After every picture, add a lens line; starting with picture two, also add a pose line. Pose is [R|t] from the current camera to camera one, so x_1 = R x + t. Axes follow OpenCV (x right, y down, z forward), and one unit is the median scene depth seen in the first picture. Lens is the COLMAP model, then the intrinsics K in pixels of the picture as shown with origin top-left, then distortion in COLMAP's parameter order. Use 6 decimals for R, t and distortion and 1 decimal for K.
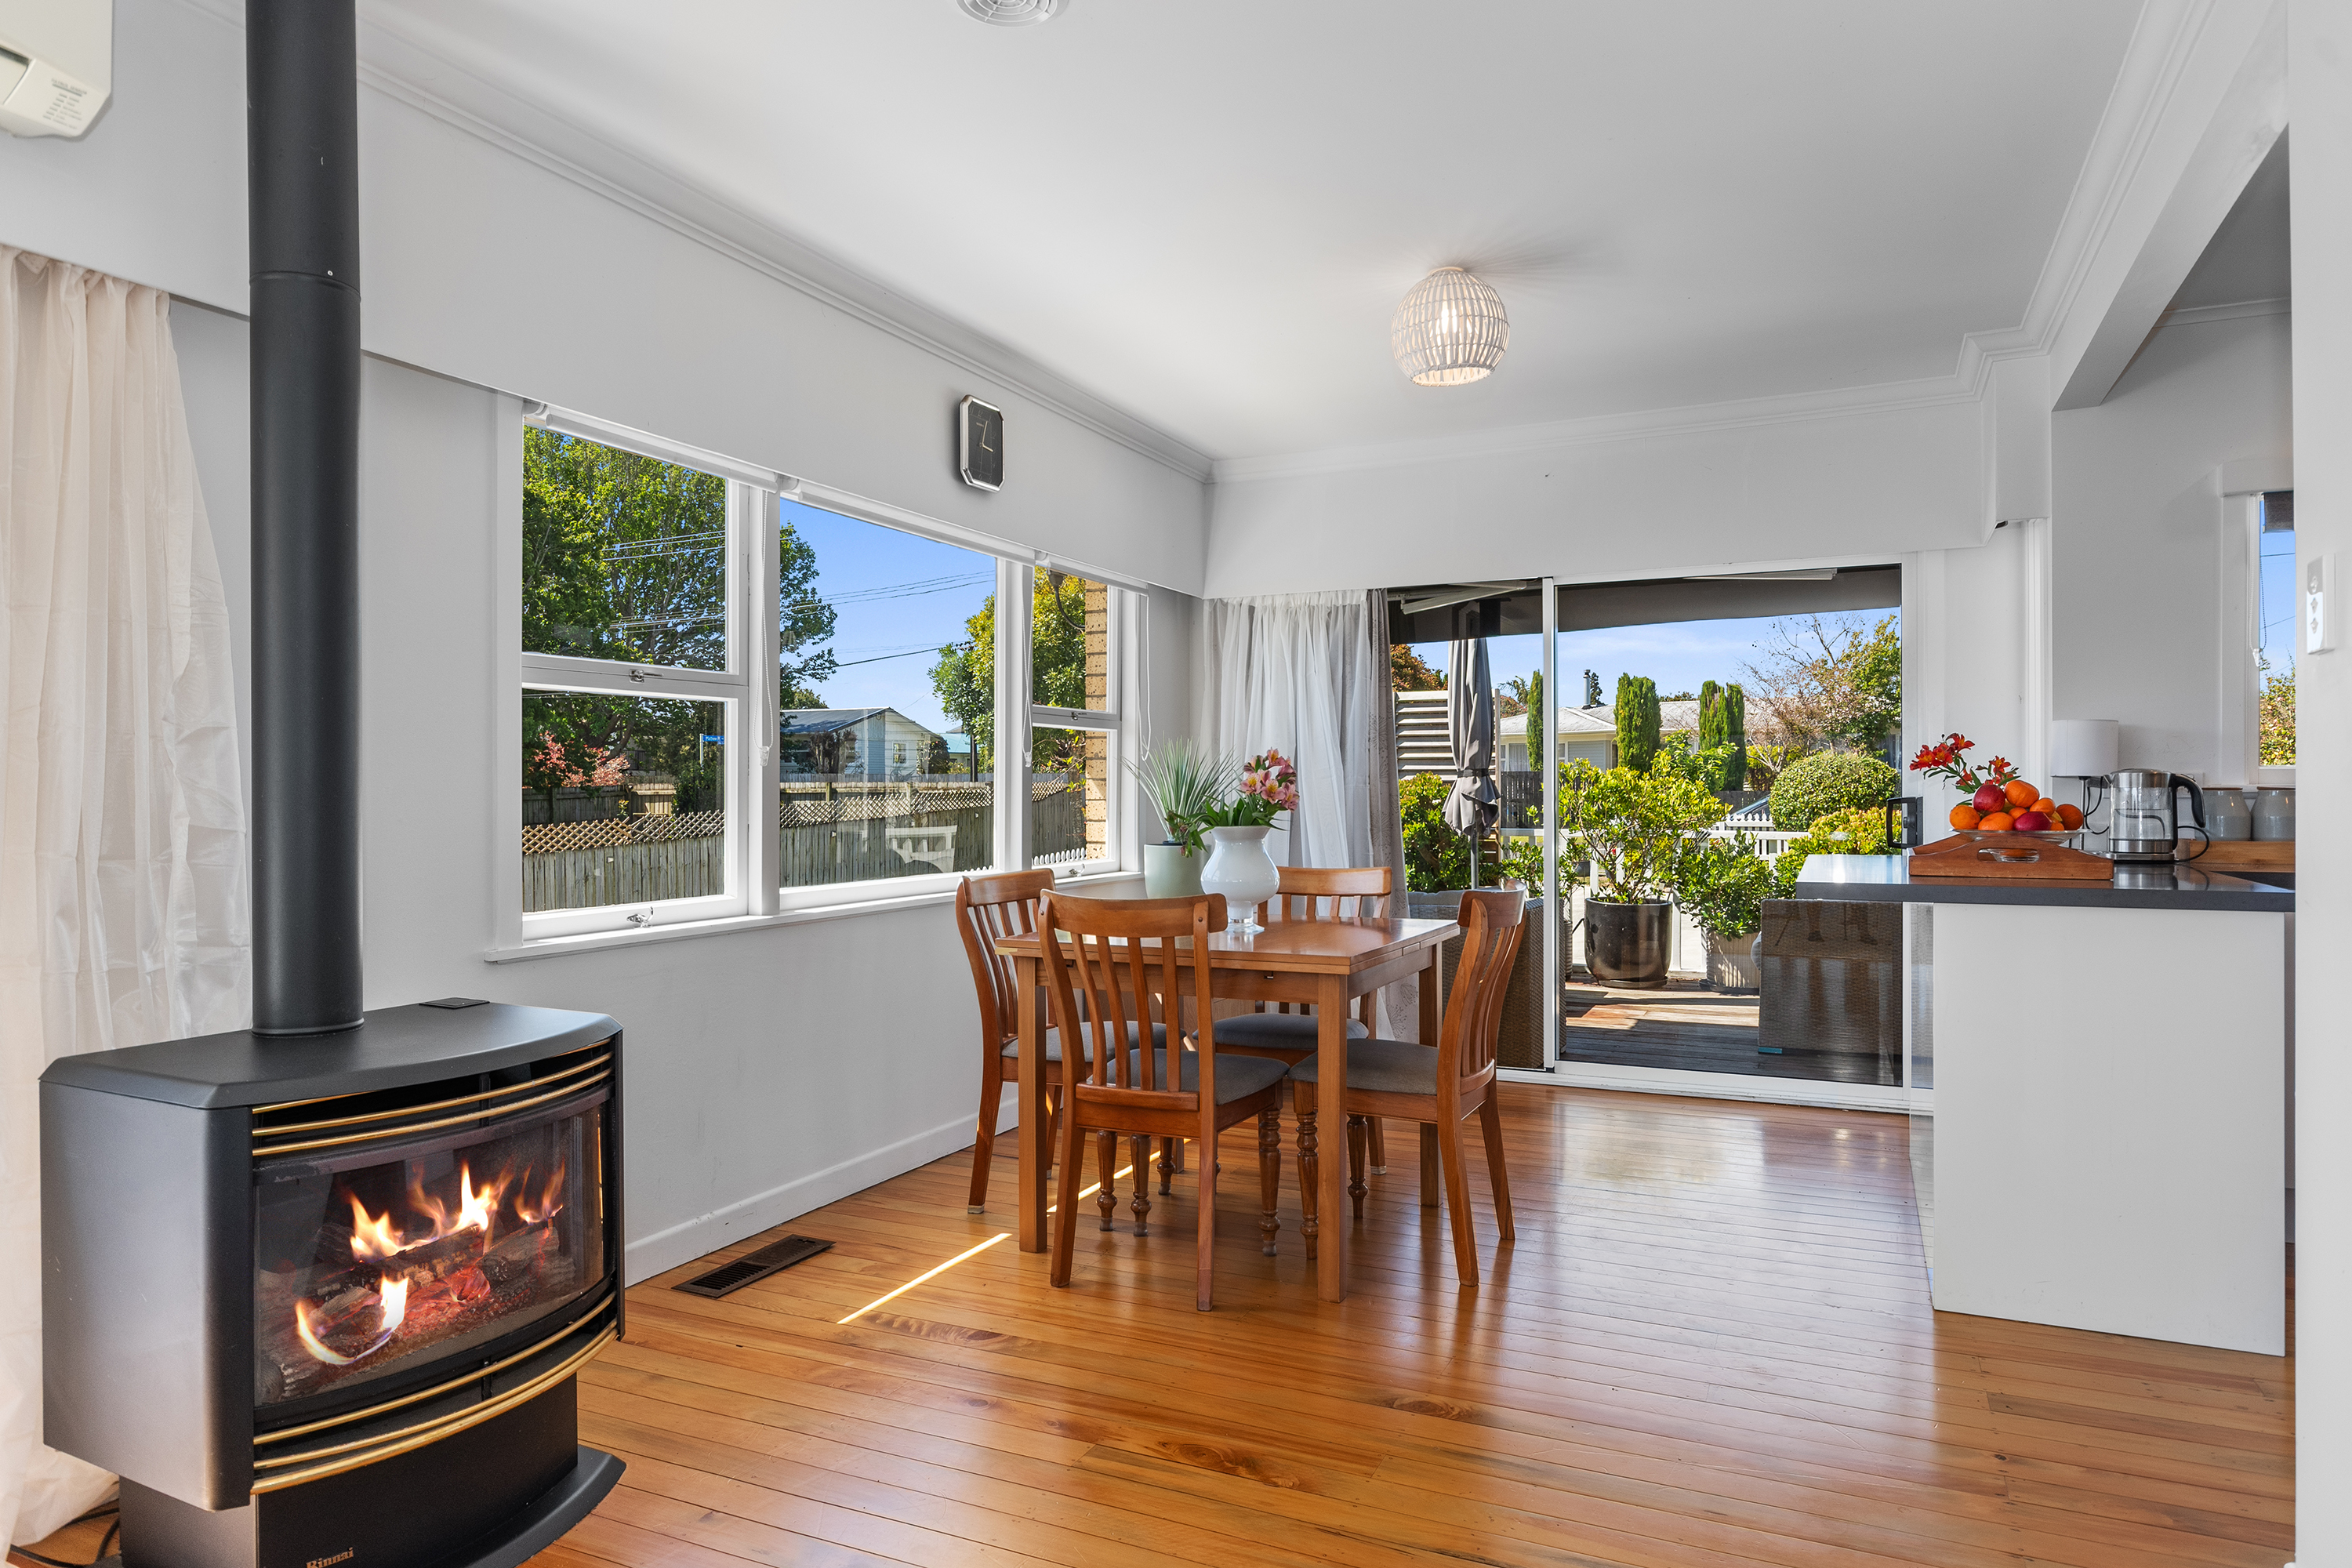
lens RADIAL K [[1424.8, 0, 1176.0], [0, 1424.8, 784.0], [0, 0, 1]] dist [-0.003432, -0.001248]
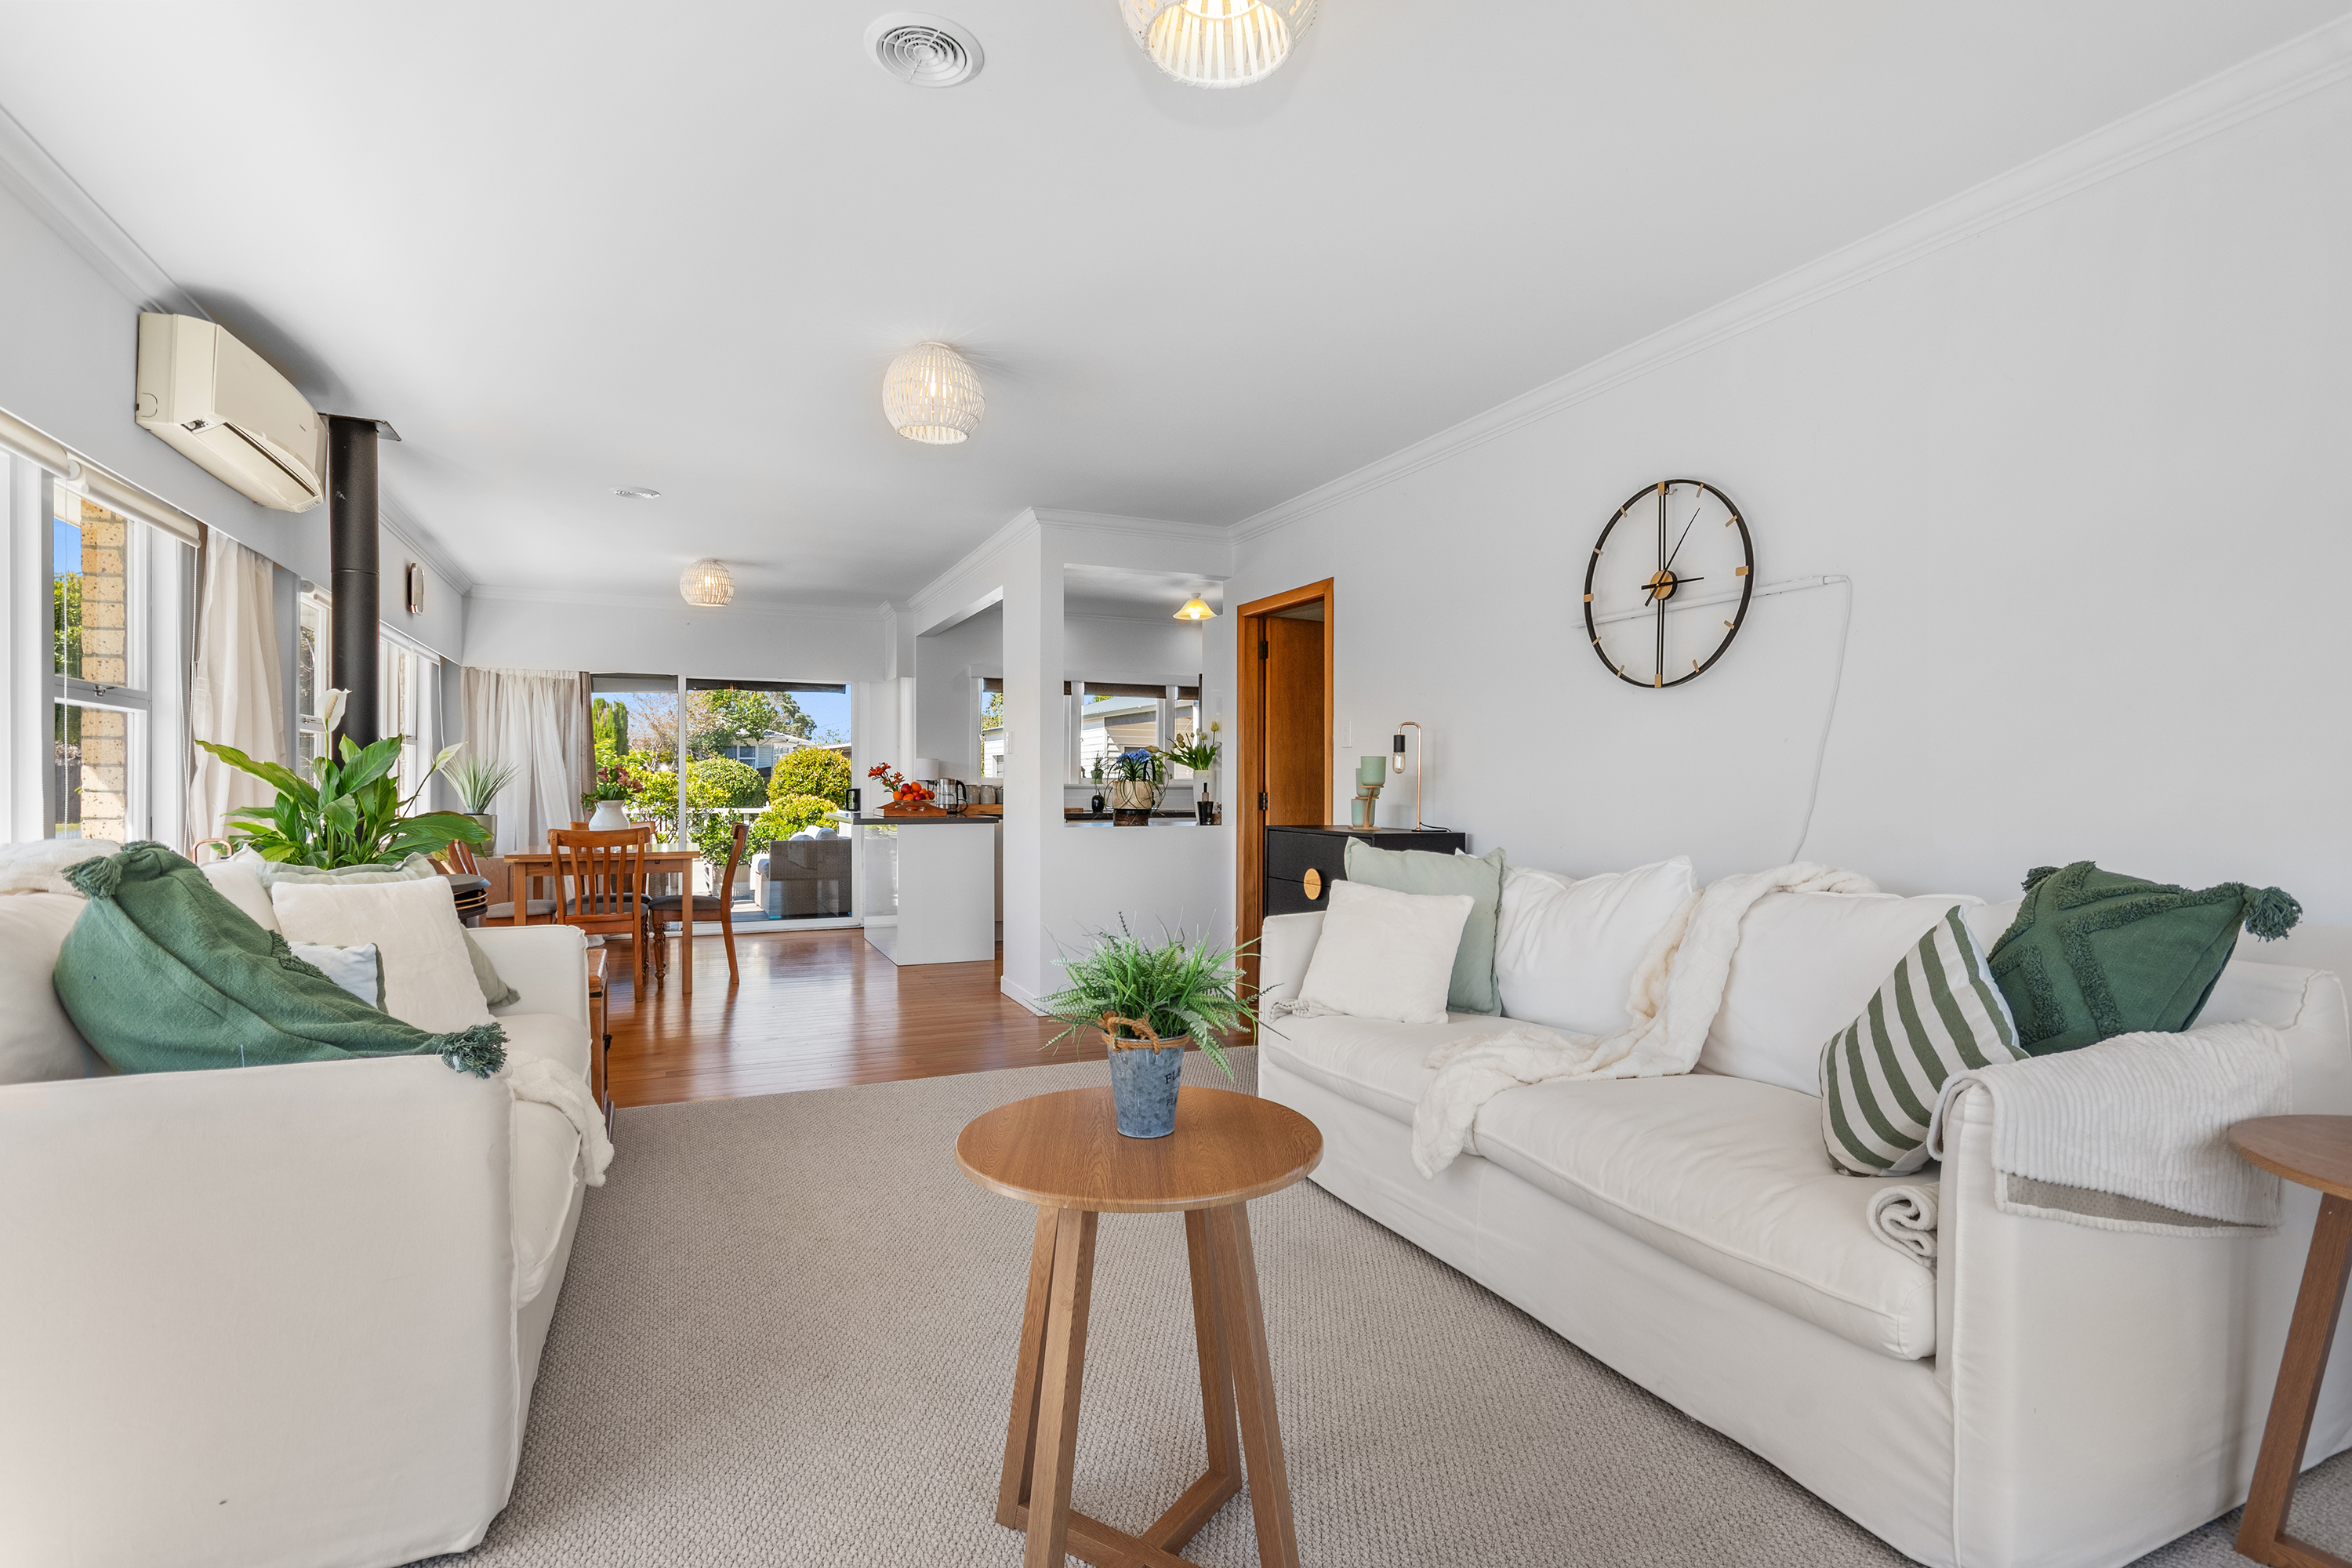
lens RADIAL K [[1146.9, 0, 1176.0], [0, 1146.9, 784.0], [0, 0, 1]] dist [0.000040, -0.000005]
pose [[0.658480, 0.005332, 0.752579, -0.626585], [-0.008445, 0.999964, 0.000304, -0.002990], [-0.752551, -0.006556, 0.658502, -0.705910]]
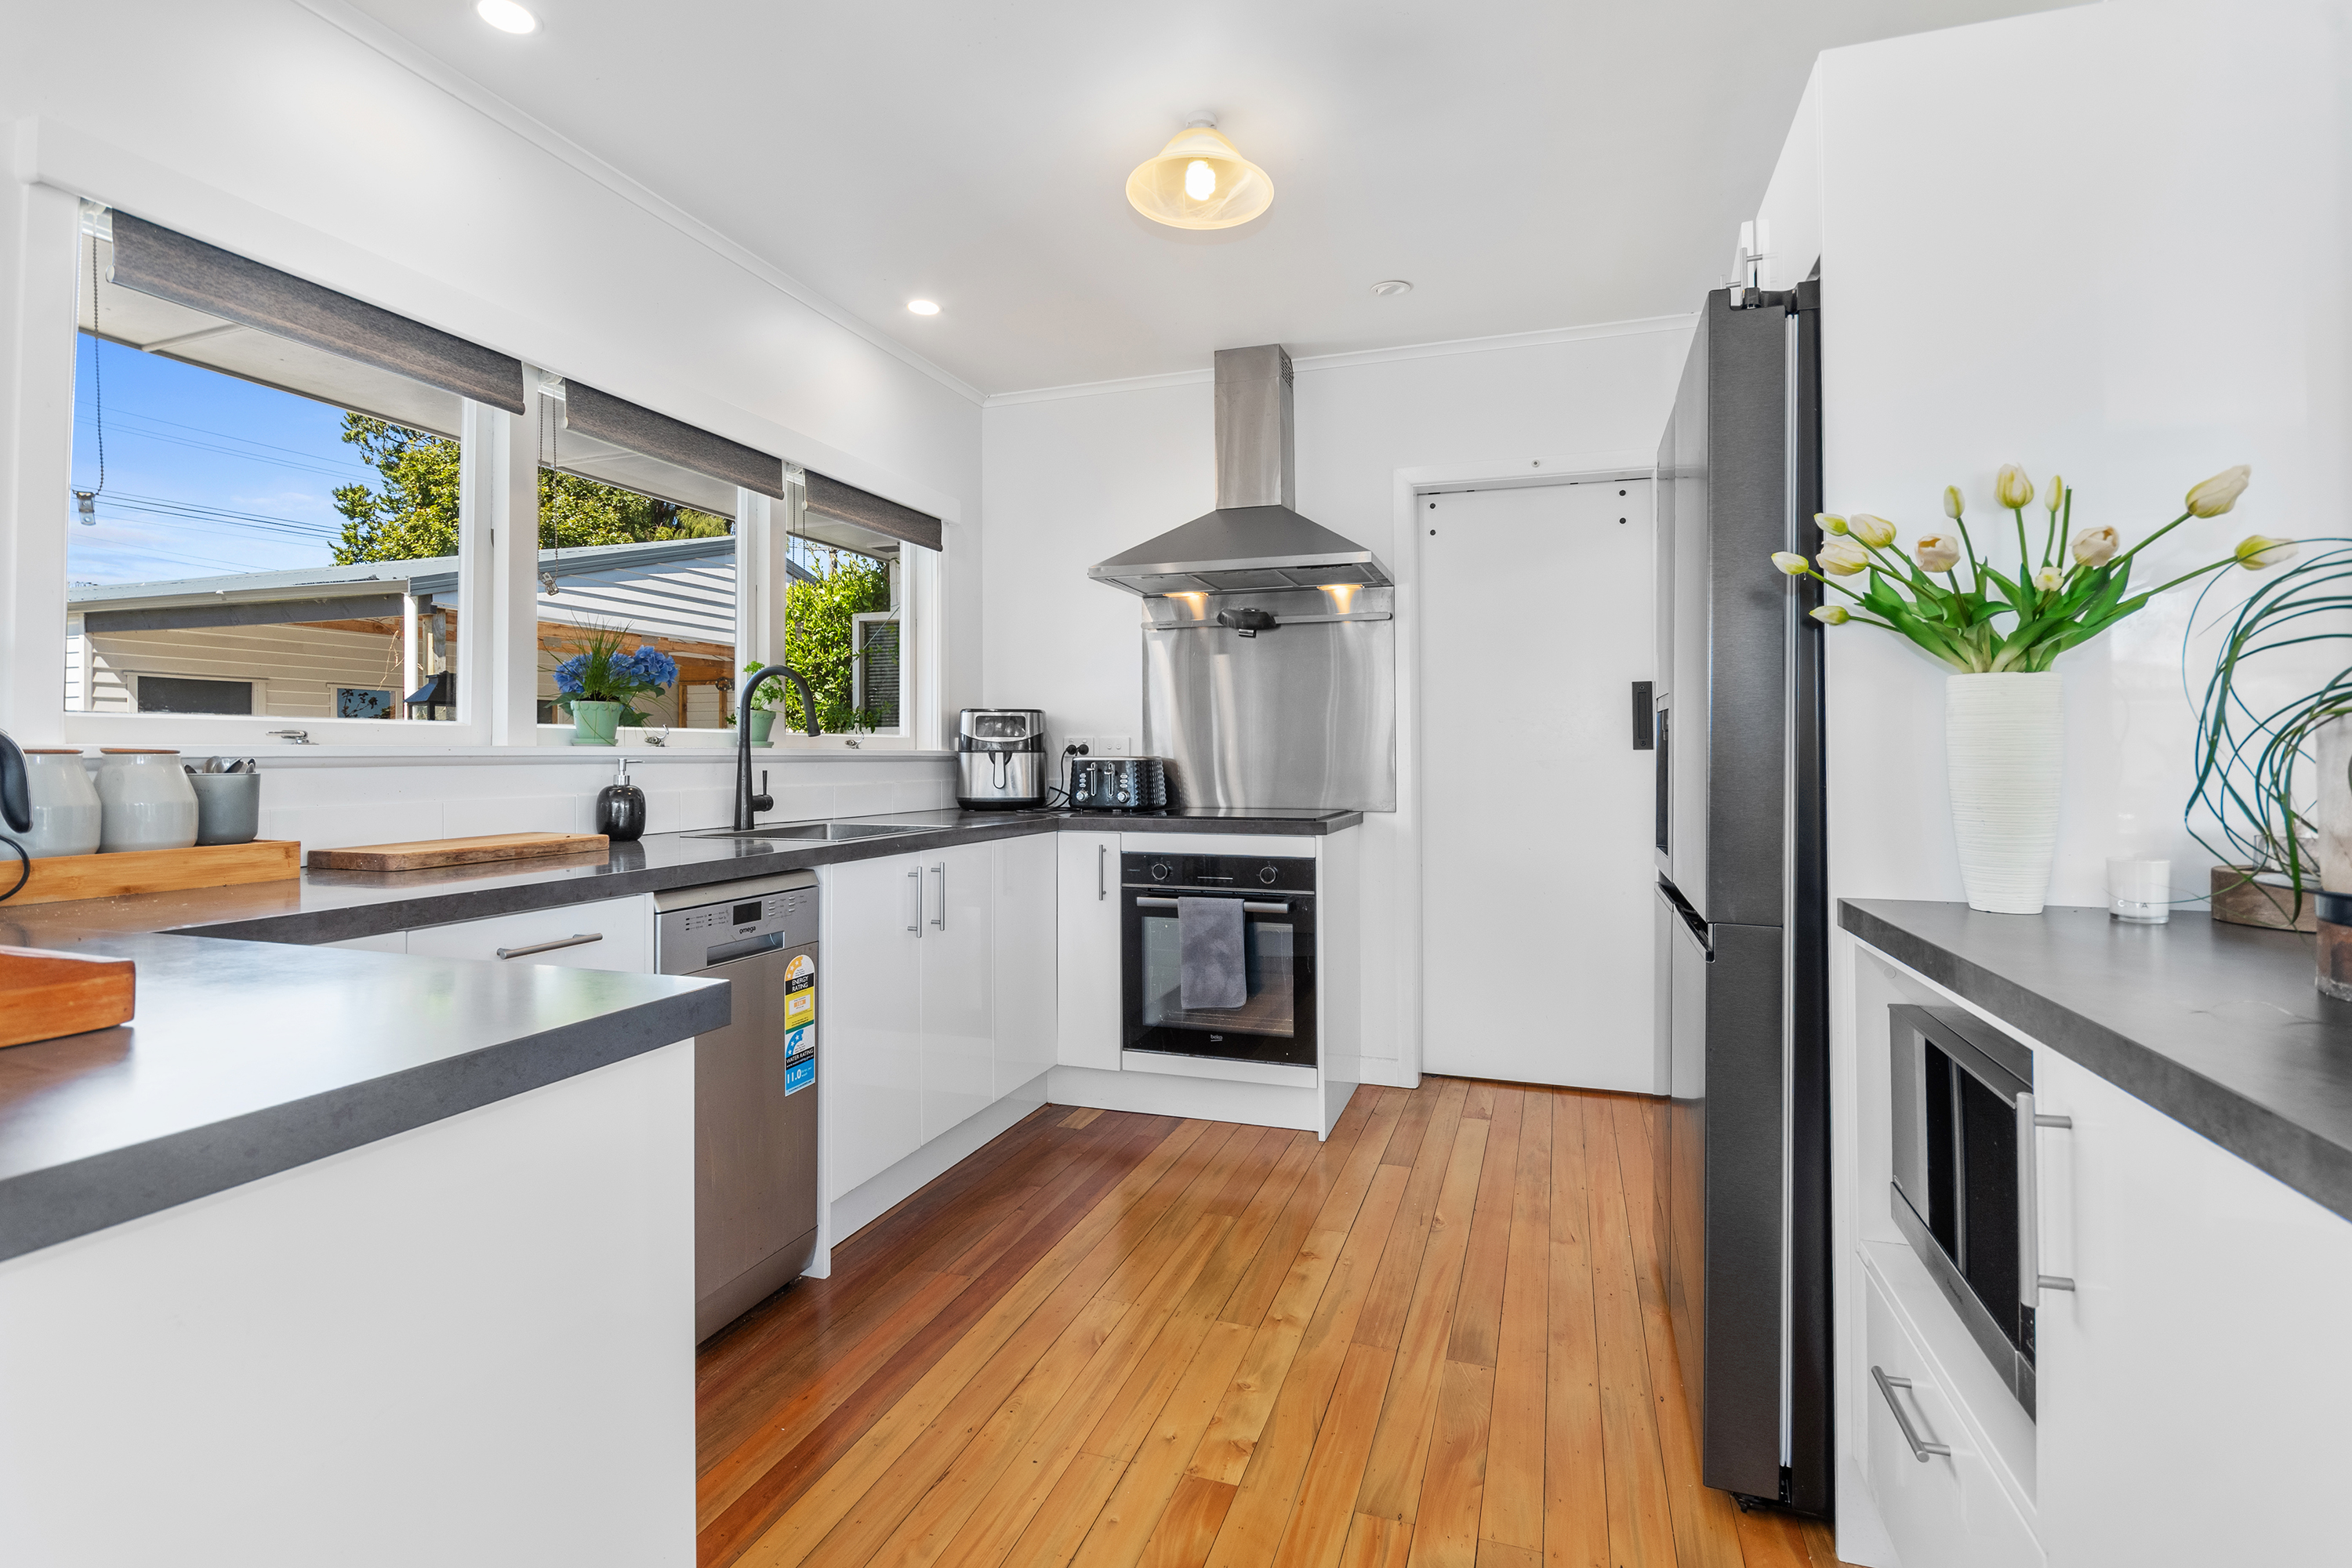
lens RADIAL K [[1096.9, 0, 1177.5], [0, 1096.9, 745.3], [0, 0, 1]] dist [-0.000431, -0.000064]
pose [[-0.091824, 0.012991, 0.995691, 0.303257], [-0.003936, 0.999902, -0.013409, 0.004711], [-0.995768, -0.005151, -0.091763, 0.615813]]
